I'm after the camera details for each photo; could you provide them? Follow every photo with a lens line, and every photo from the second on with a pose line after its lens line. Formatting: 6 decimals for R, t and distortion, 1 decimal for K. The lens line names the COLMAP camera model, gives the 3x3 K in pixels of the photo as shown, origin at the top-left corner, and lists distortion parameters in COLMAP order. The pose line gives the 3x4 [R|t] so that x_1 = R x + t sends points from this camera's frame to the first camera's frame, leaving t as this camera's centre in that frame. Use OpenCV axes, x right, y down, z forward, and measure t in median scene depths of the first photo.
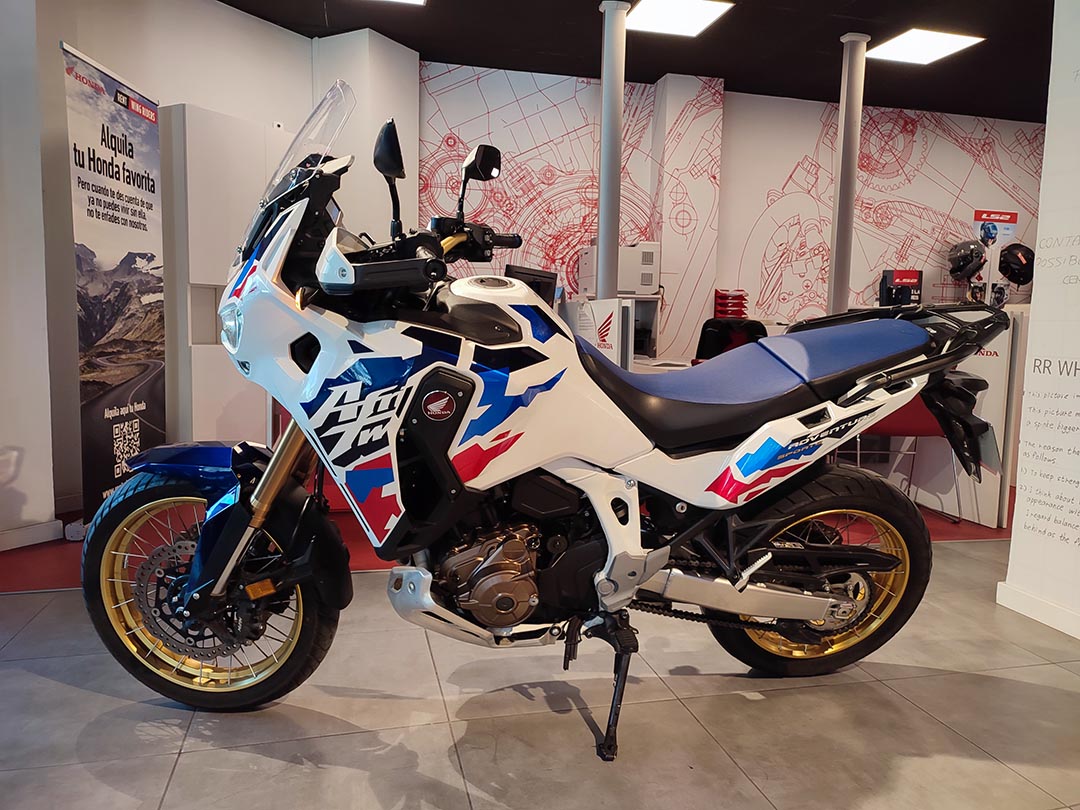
lens RADIAL K [[788.3, 0, 538.3], [0, 788.3, 402.9], [0, 0, 1]] dist [0.039562, -0.037850]
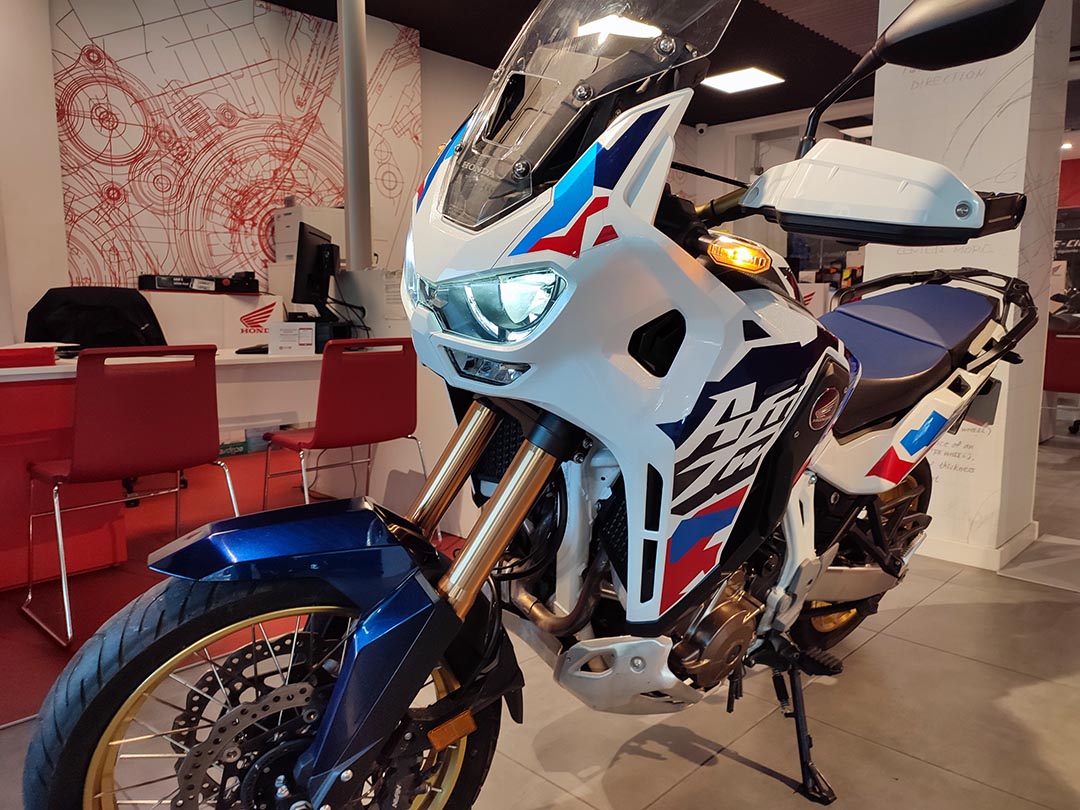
lens RADIAL K [[788.3, 0, 541.3], [0, 788.3, 406.6], [0, 0, 1]] dist [0.039562, -0.037850]
pose [[0.846801, -0.089187, 0.524379, -0.543364], [0.068972, 0.995931, 0.058009, -0.043533], [-0.527419, -0.012955, 0.849507, 0.404082]]
